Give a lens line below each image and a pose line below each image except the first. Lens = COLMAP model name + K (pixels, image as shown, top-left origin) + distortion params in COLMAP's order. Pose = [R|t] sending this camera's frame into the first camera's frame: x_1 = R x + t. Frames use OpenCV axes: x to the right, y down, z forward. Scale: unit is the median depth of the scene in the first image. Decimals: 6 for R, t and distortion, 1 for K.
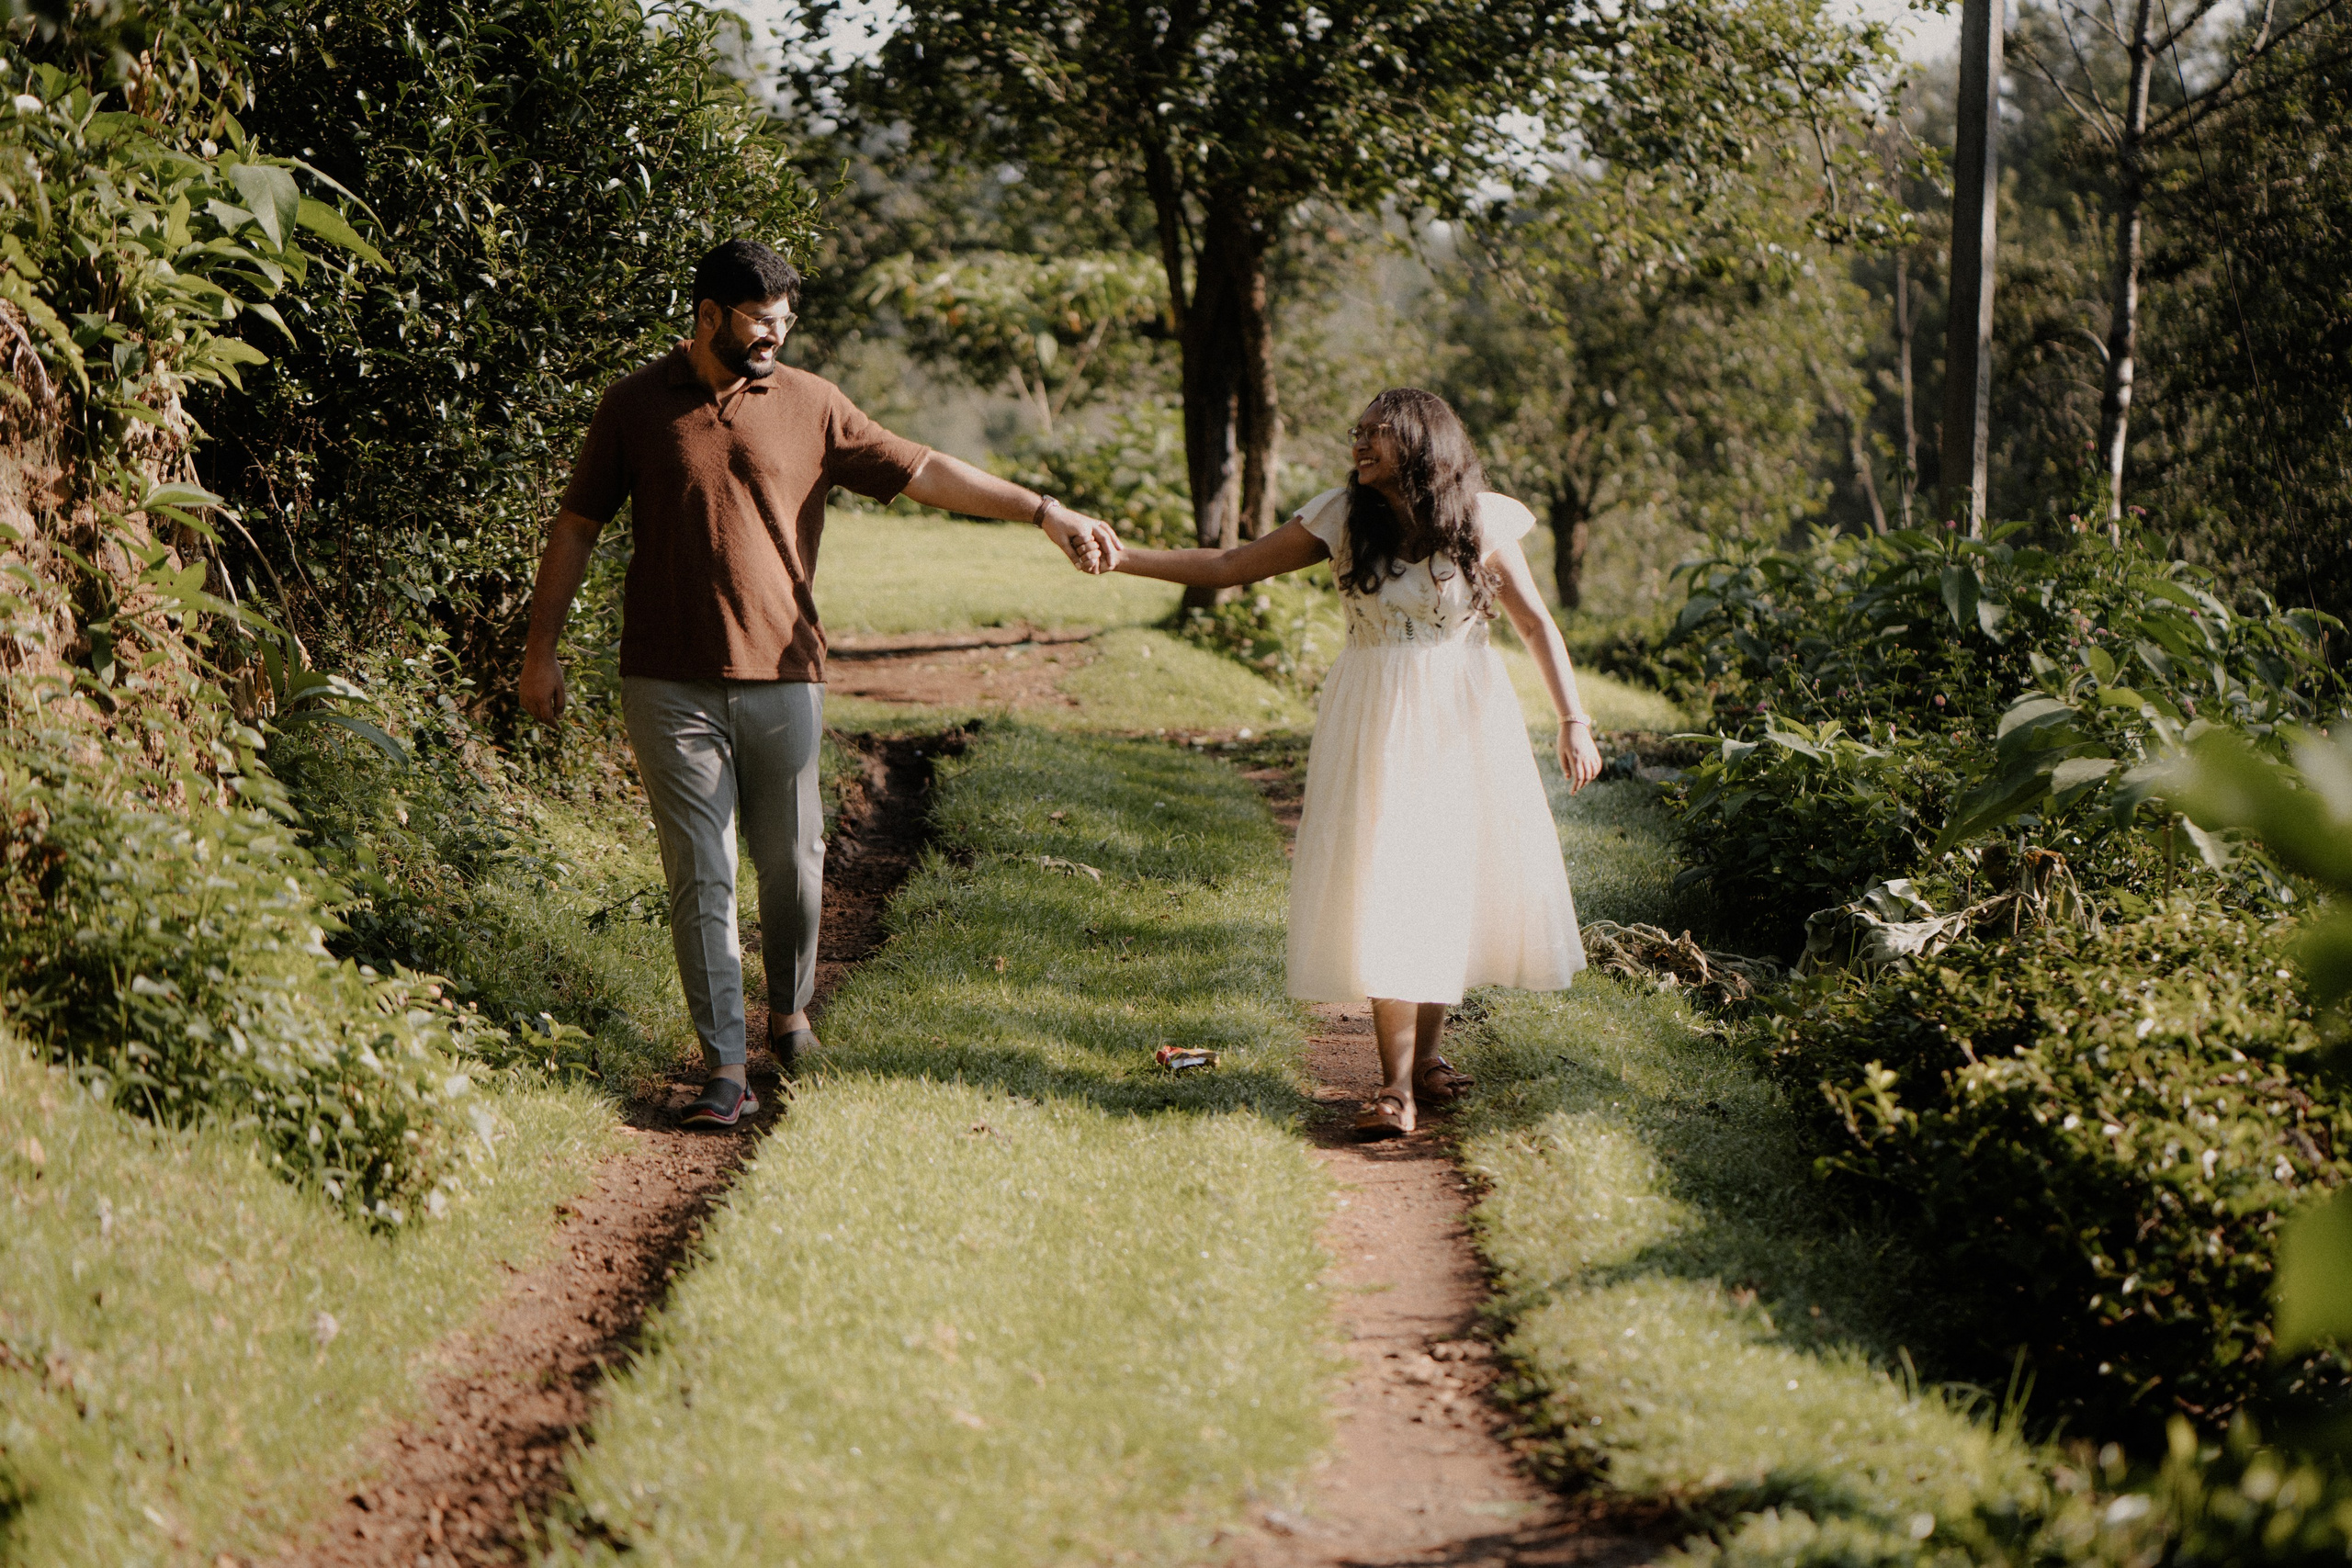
lens RADIAL K [[5738.6, 0, 1197.1], [0, 5738.6, 798.4], [0, 0, 1]] dist [0.510324, 0.000000]
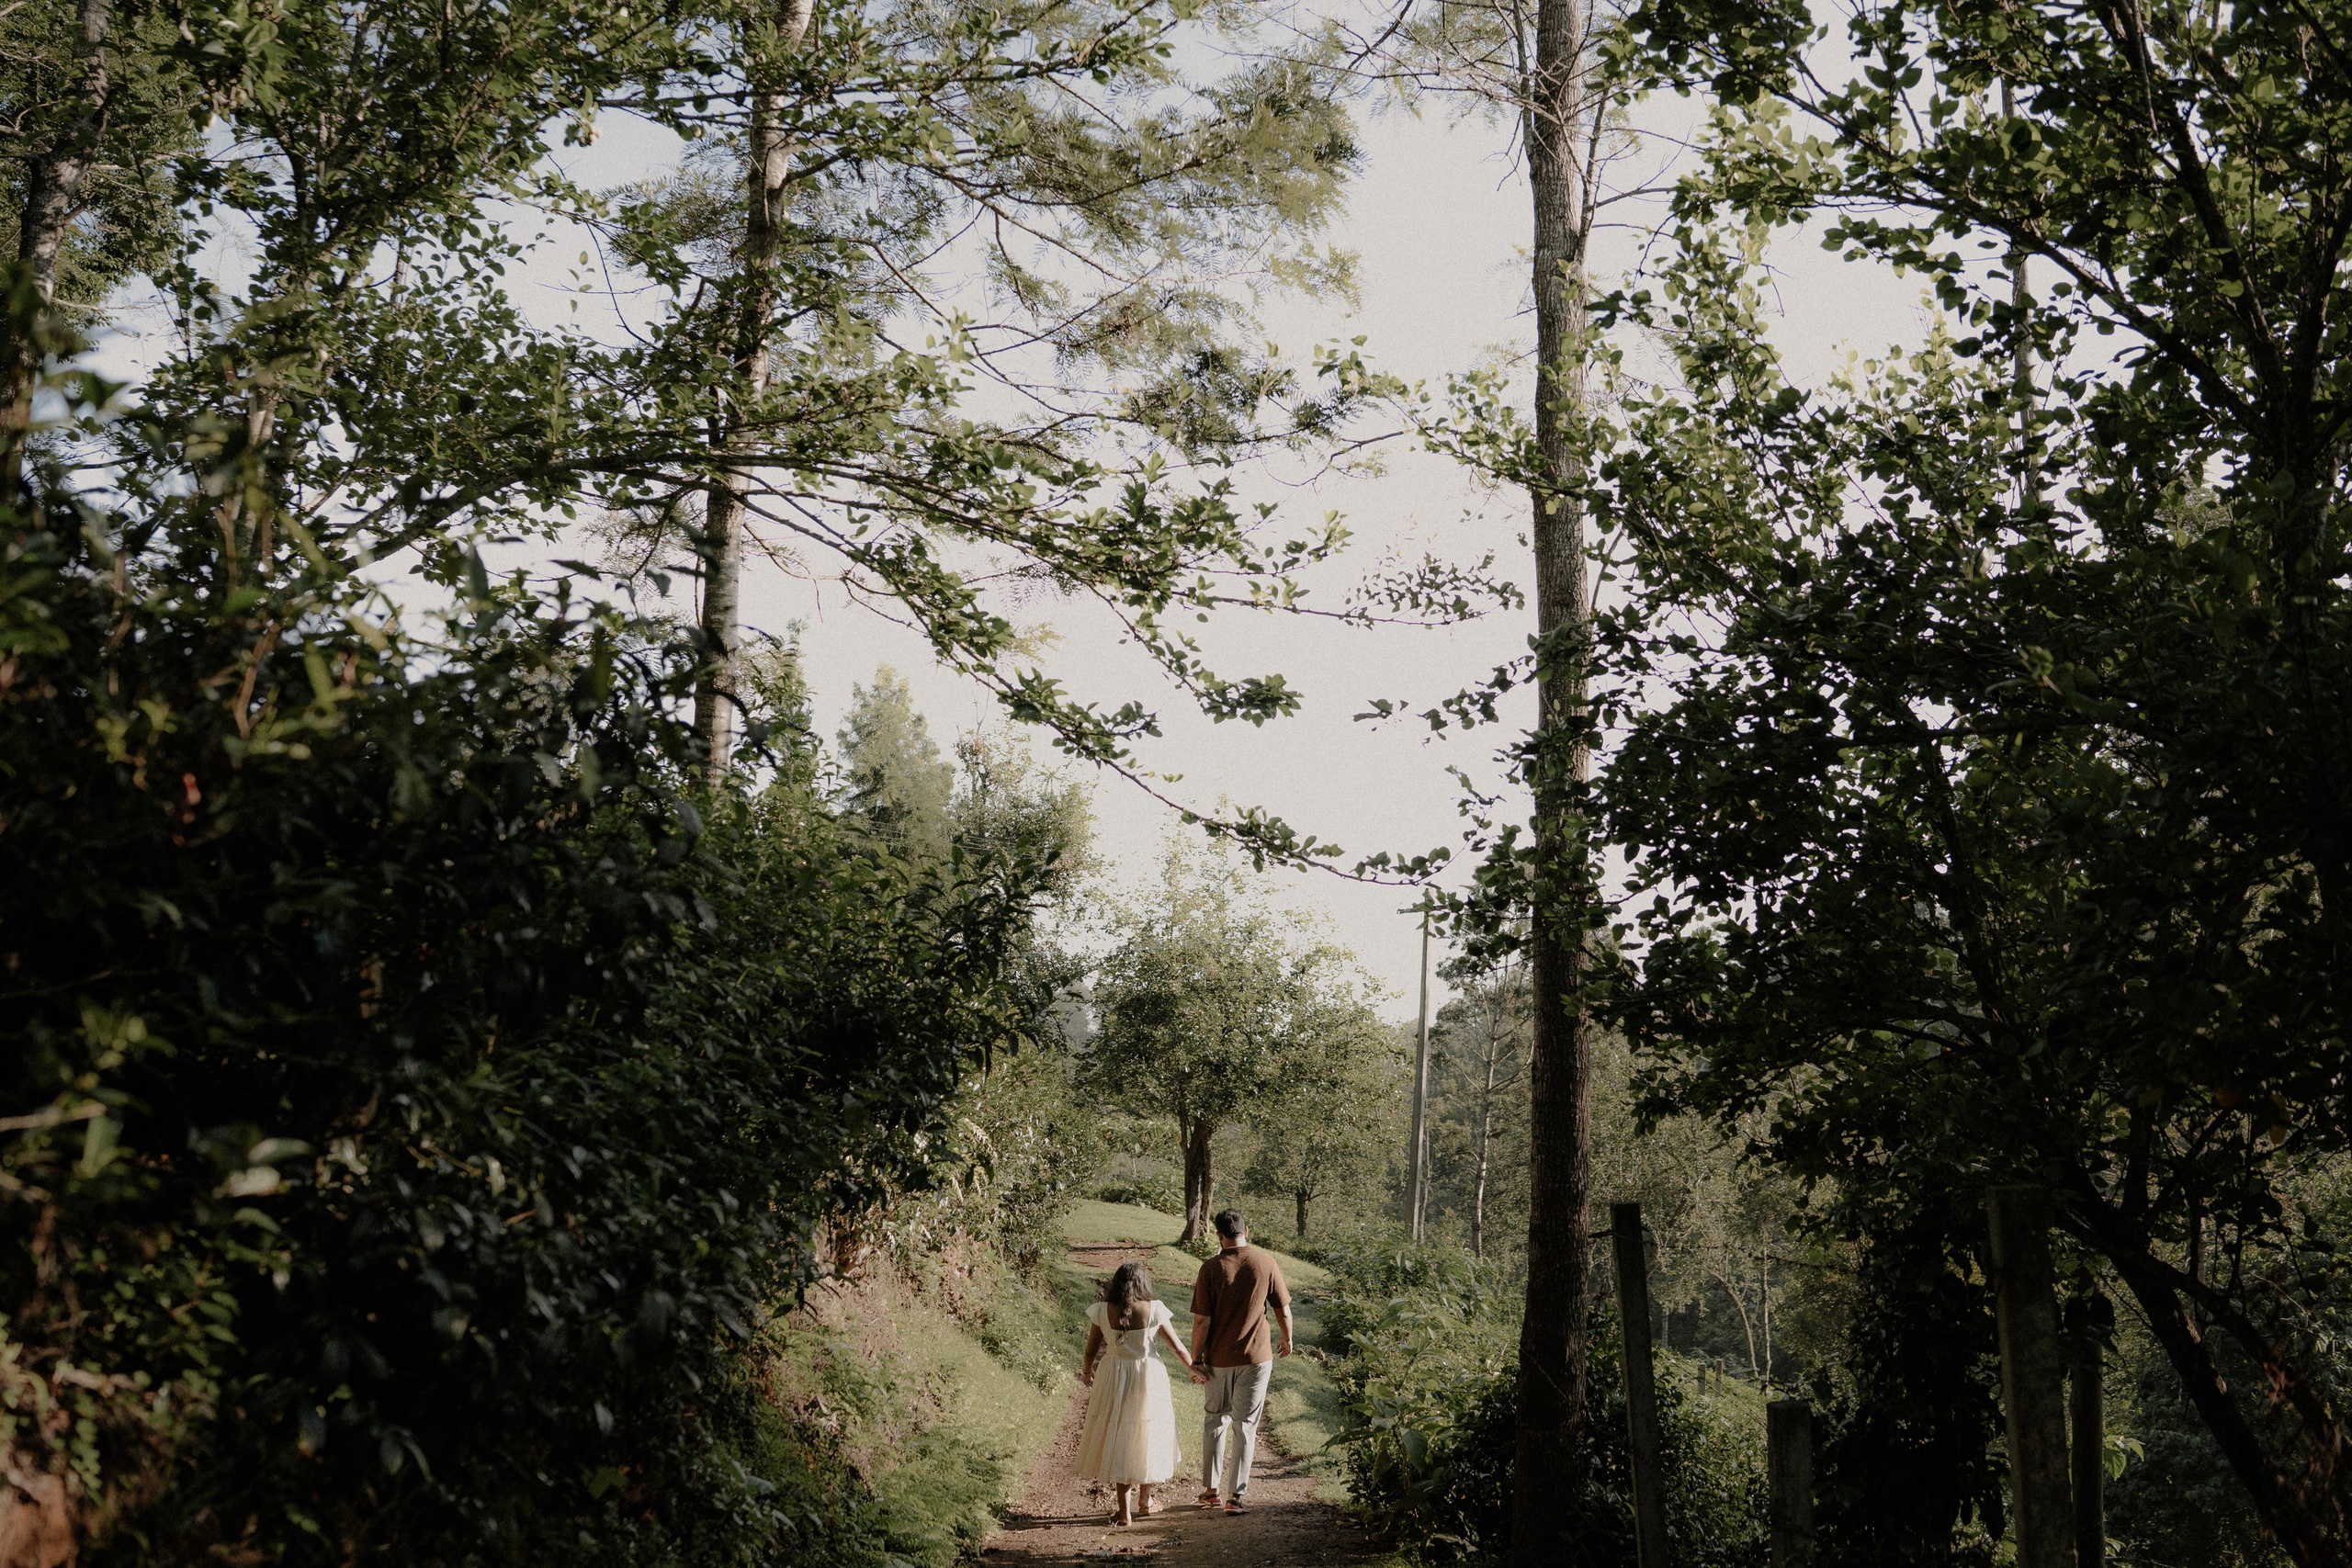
lens RADIAL K [[2343.7, 0, 1181.8], [0, 2343.7, 784.3], [0, 0, 1]] dist [-0.172050, 0.000000]
pose [[0.998626, 0.052355, 0.002265, -0.019430], [-0.050738, 0.976785, -0.208128, -0.010516], [-0.013109, 0.207728, 0.978099, -0.362381]]
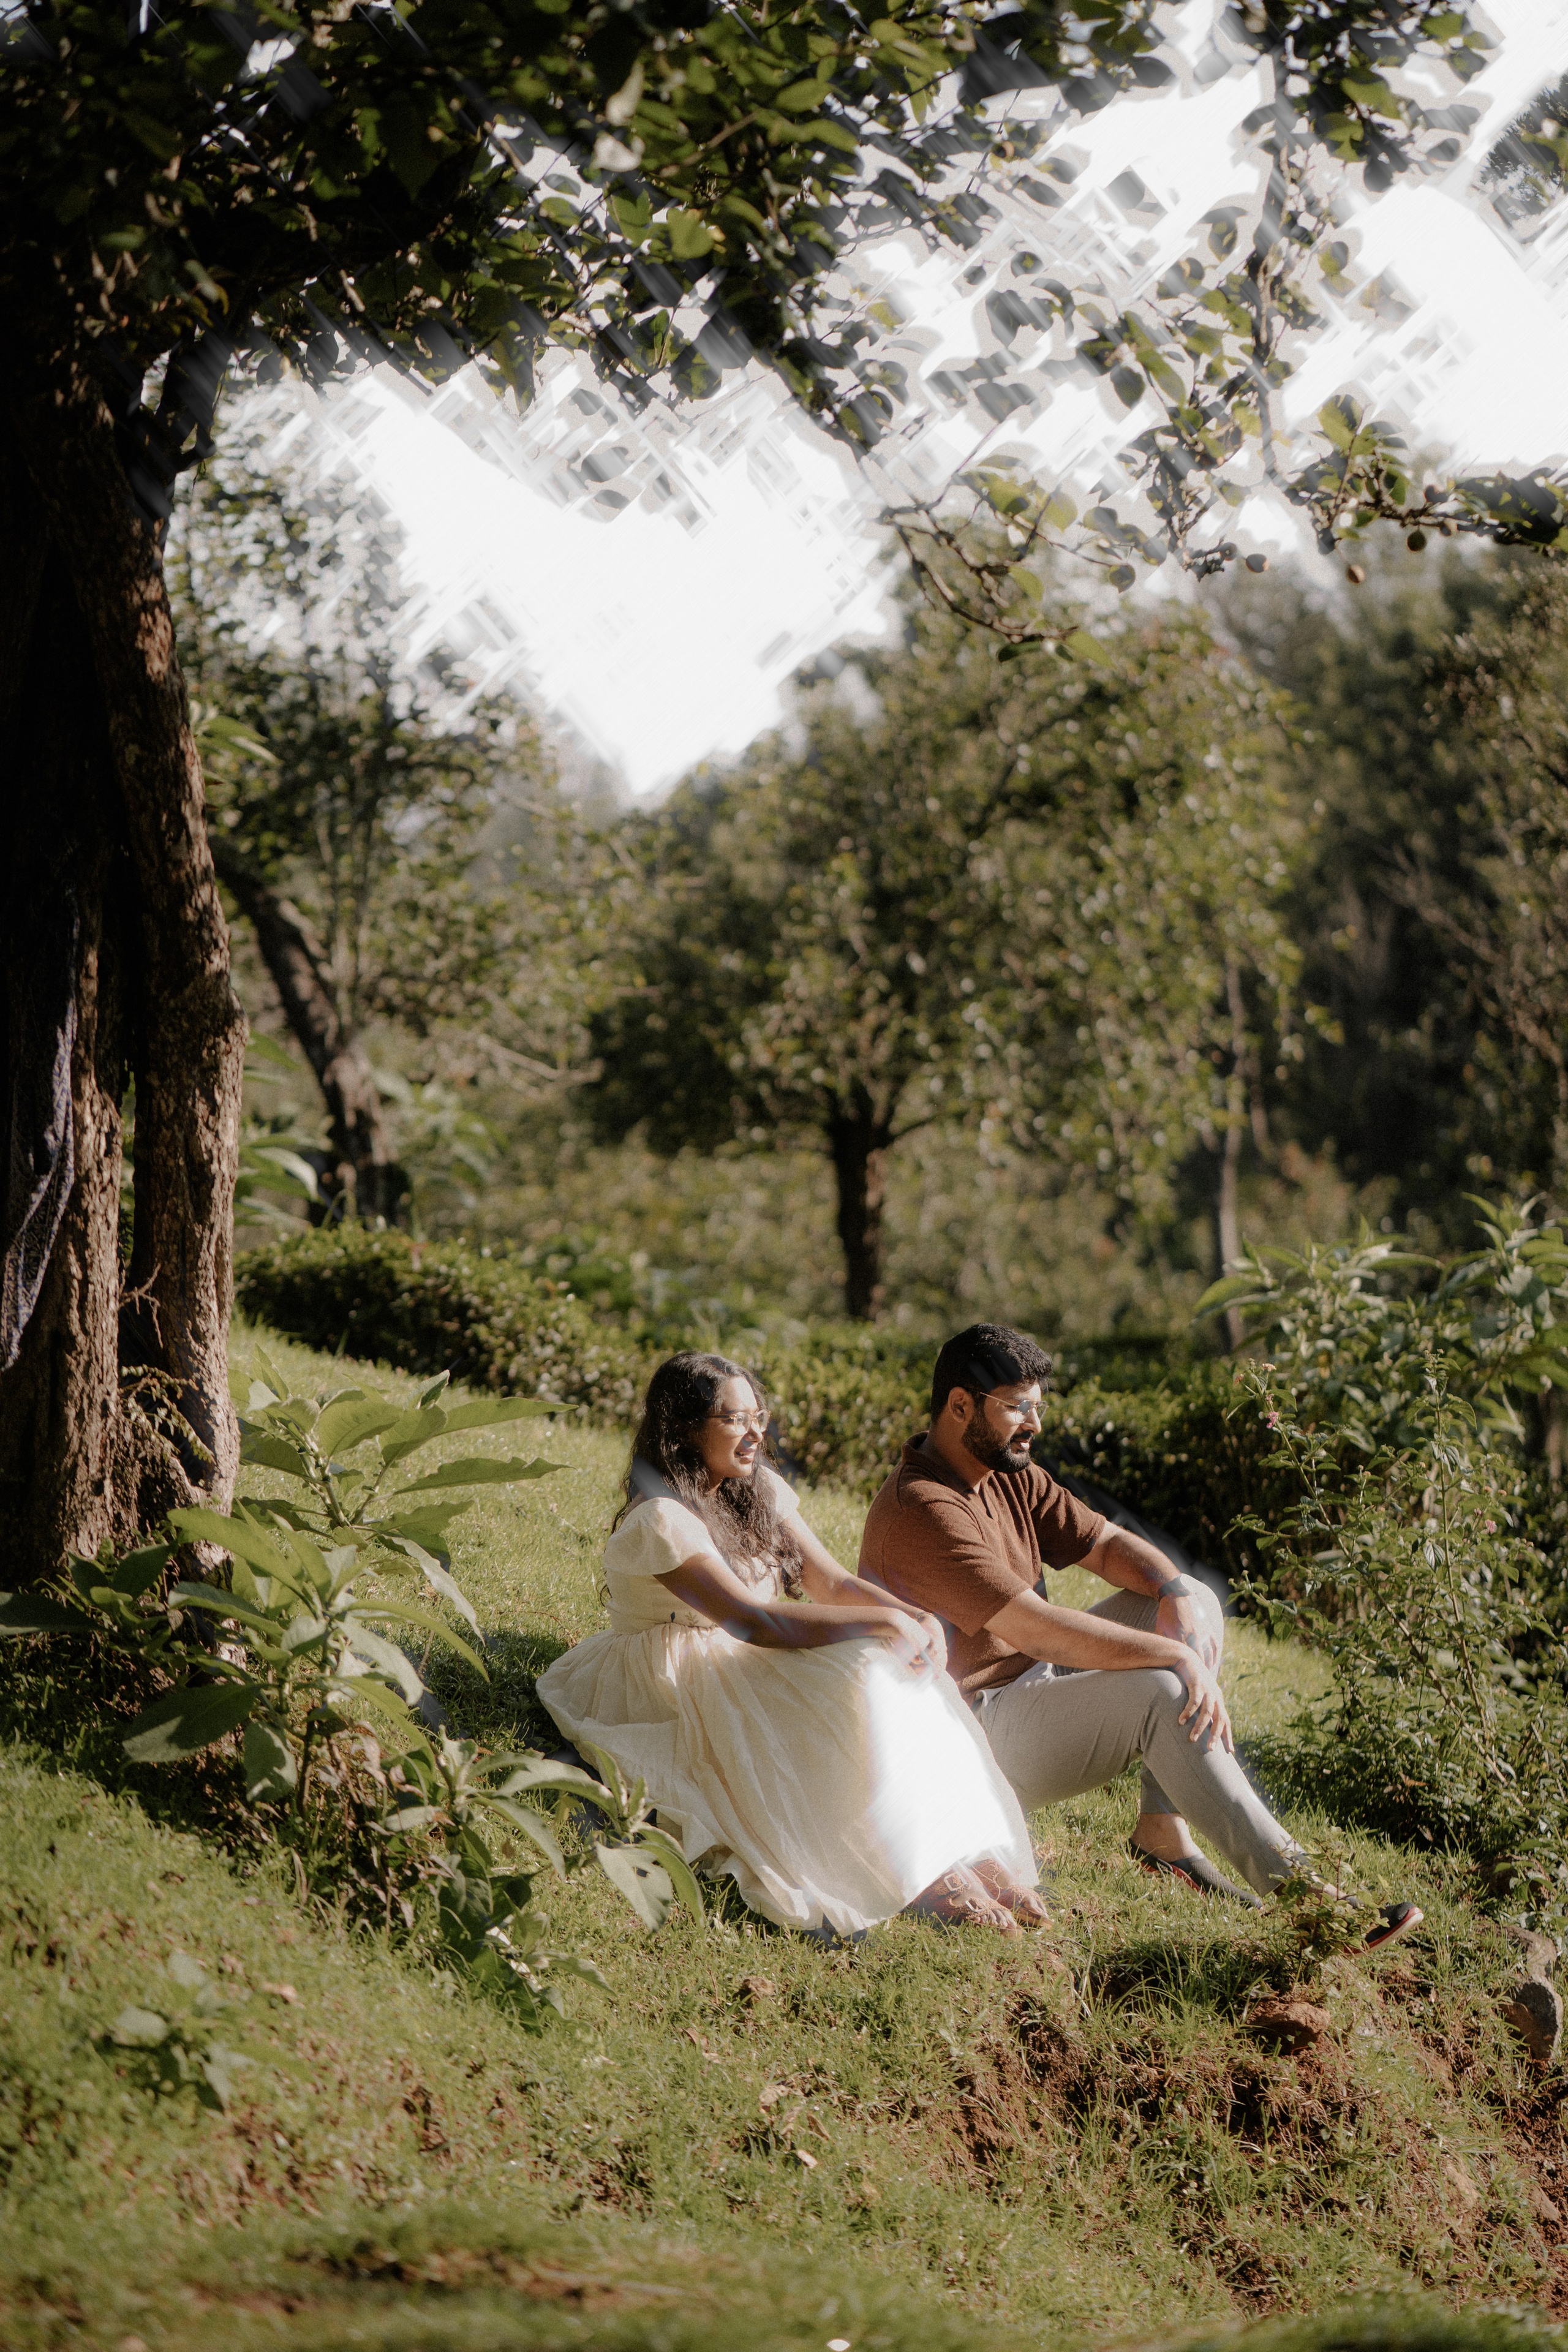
lens RADIAL K [[5739.1, 0, 784.7], [0, 5739.1, 1180.0], [0, 0, 1]] dist [0.510324, 0.000000]
pose [[0.997533, -0.025376, 0.065453, 0.023665], [0.027616, 0.999055, -0.033548, -0.042591], [-0.064540, 0.035273, 0.997292, 0.644803]]
